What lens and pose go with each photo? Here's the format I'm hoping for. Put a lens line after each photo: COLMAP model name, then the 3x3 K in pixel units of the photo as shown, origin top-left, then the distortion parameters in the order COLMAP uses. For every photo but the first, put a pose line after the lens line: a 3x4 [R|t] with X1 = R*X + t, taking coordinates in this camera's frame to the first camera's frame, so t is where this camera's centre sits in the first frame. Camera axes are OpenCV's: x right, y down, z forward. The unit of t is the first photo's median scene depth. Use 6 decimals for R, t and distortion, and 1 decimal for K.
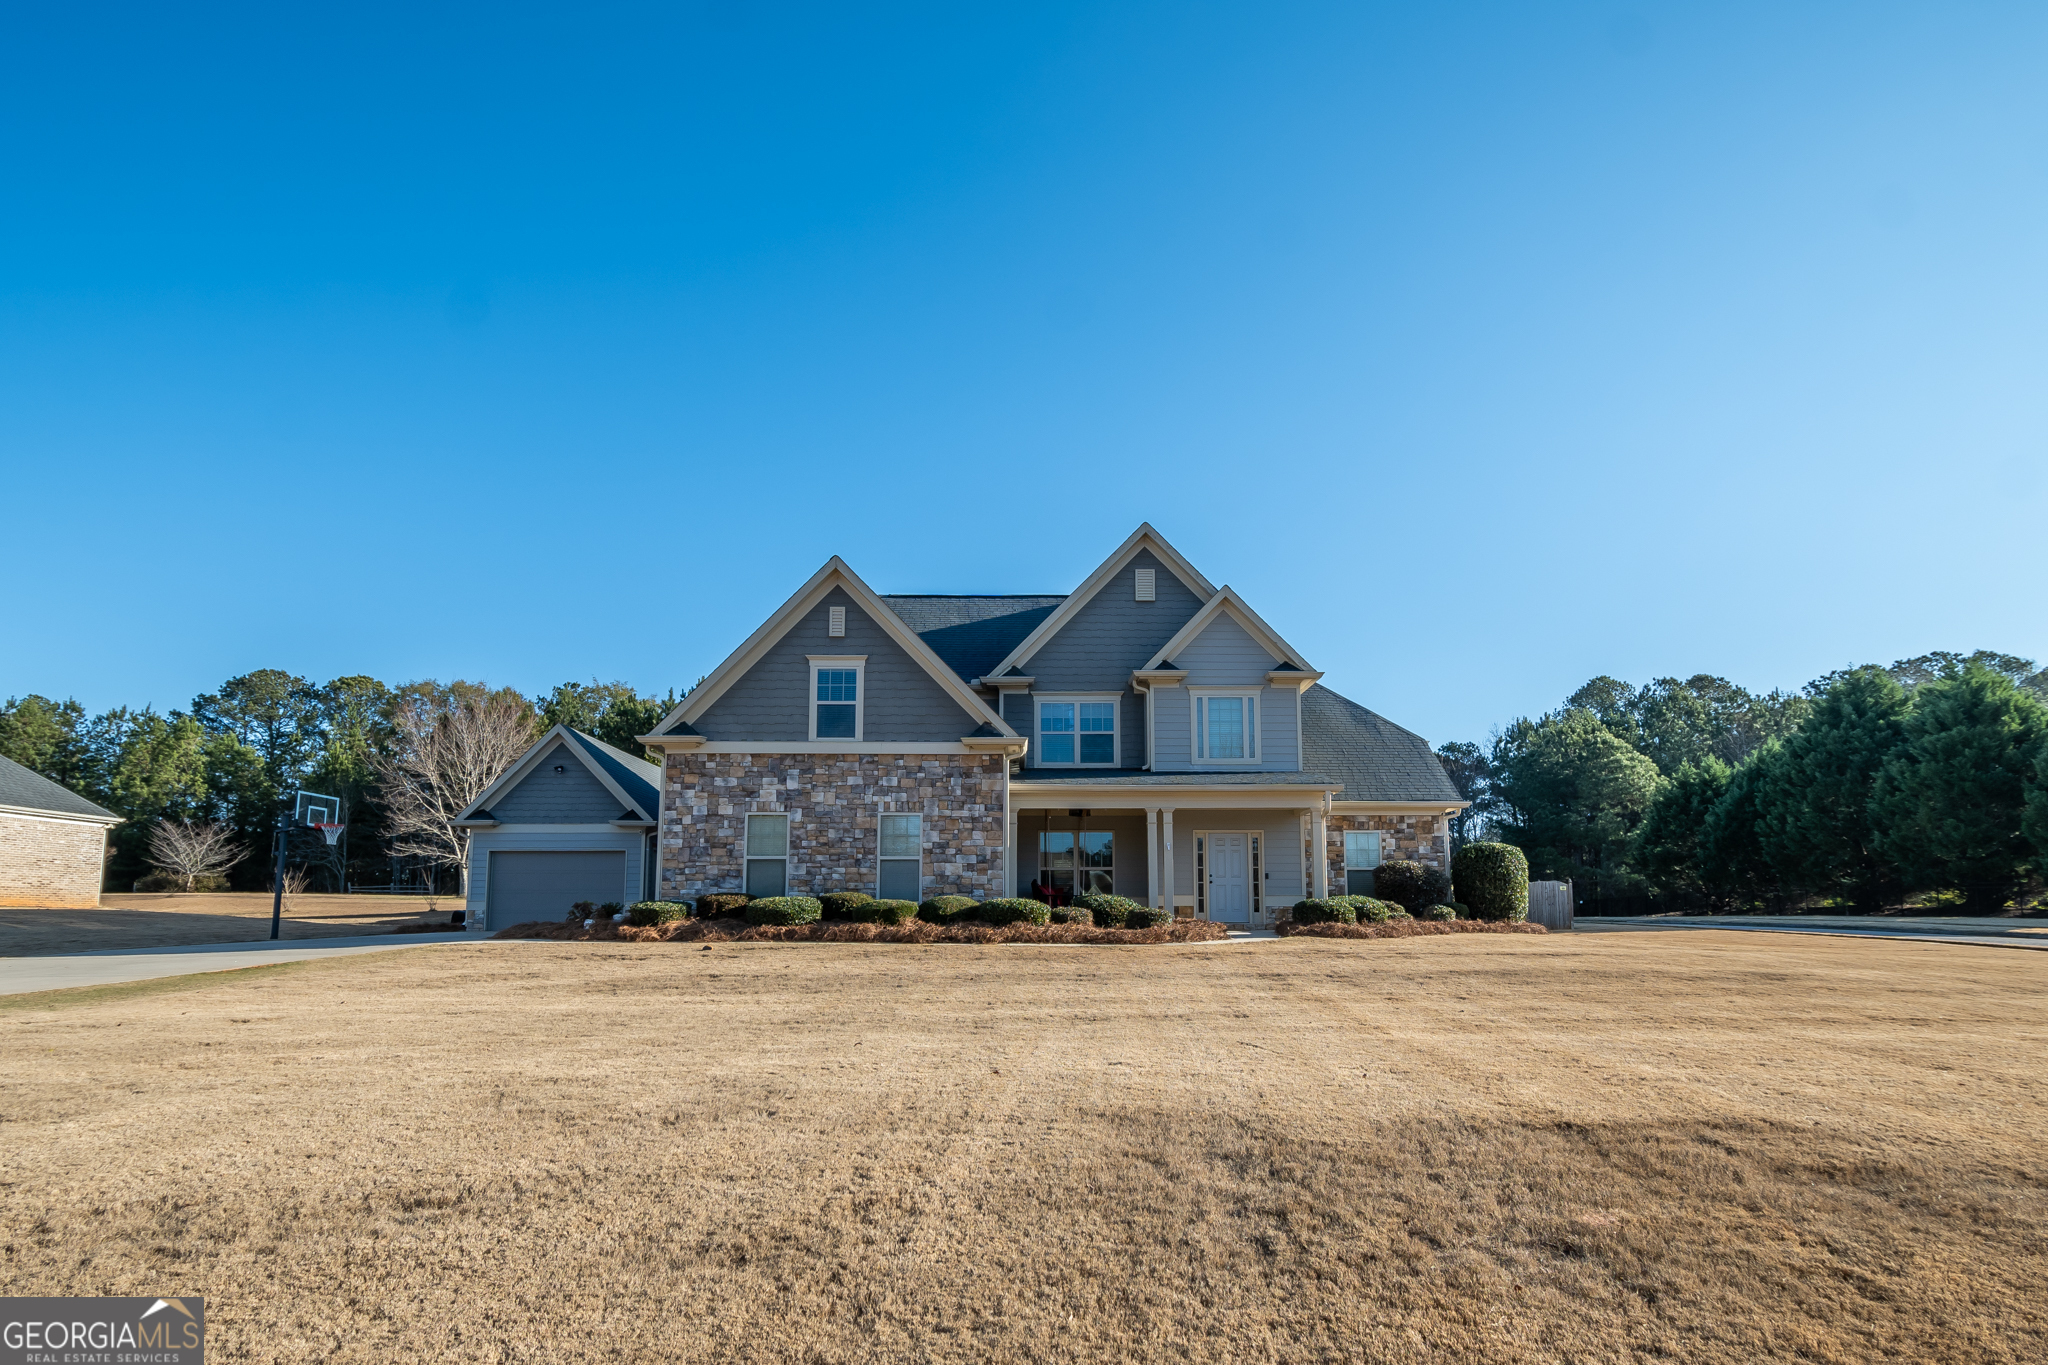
lens RADIAL K [[943.3, 0, 1024.0], [0, 943.3, 682.5], [0, 0, 1]] dist [-0.002403, -0.000674]
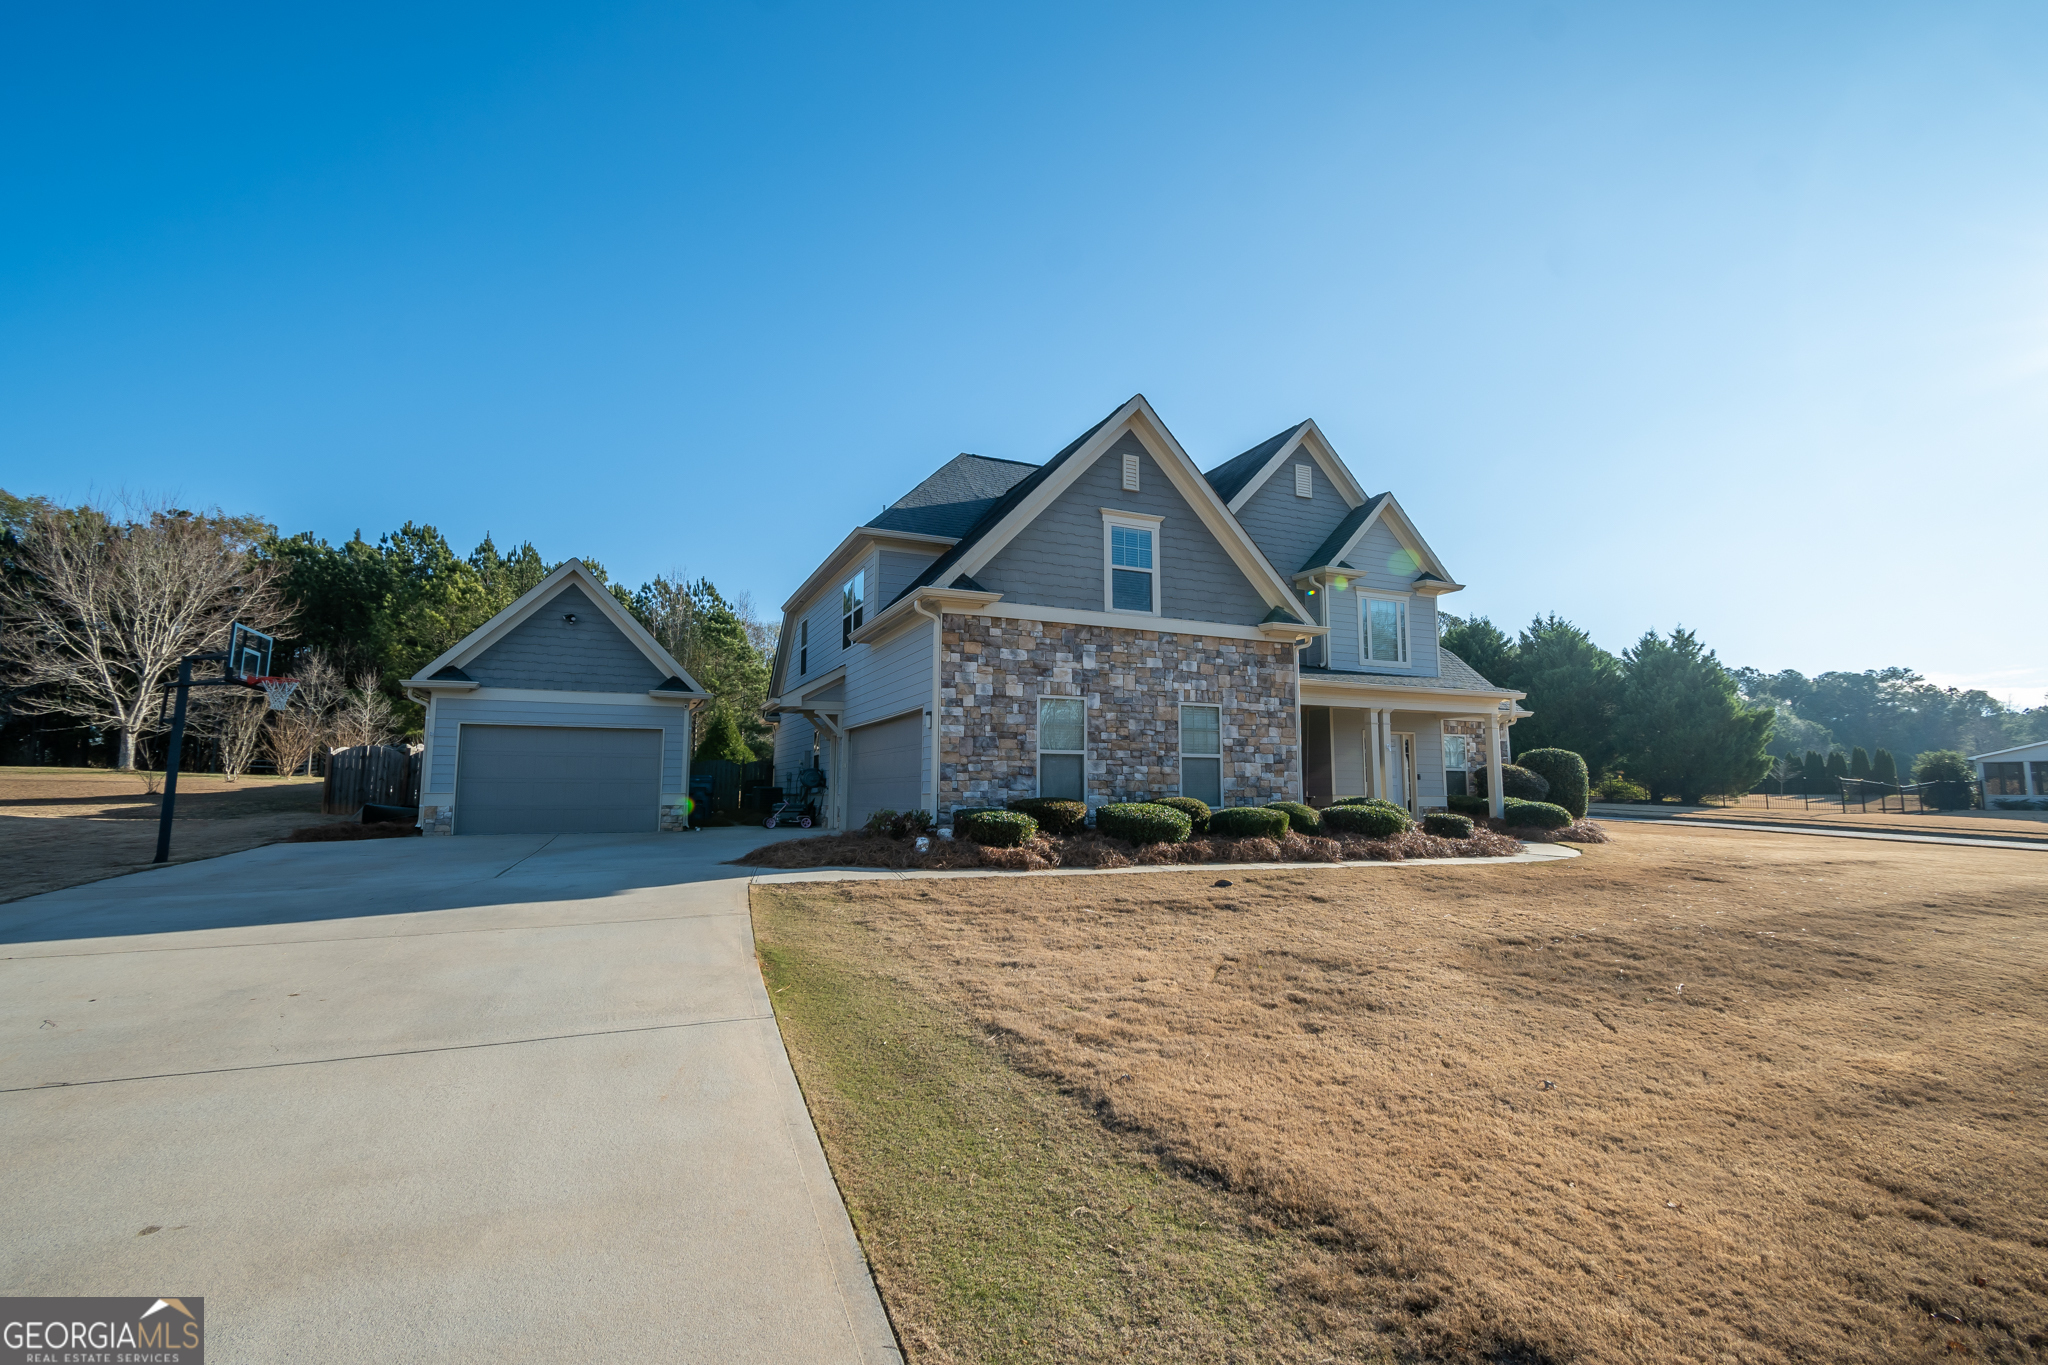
lens RADIAL K [[840.4, 0, 1022.7], [0, 840.4, 591.2], [0, 0, 1]] dist [0.001375, 0.000131]
pose [[0.929306, 0.090333, 0.358092, -0.561903], [-0.094814, 0.995482, -0.005066, 0.055152], [-0.356932, -0.029245, 0.933673, 0.342155]]
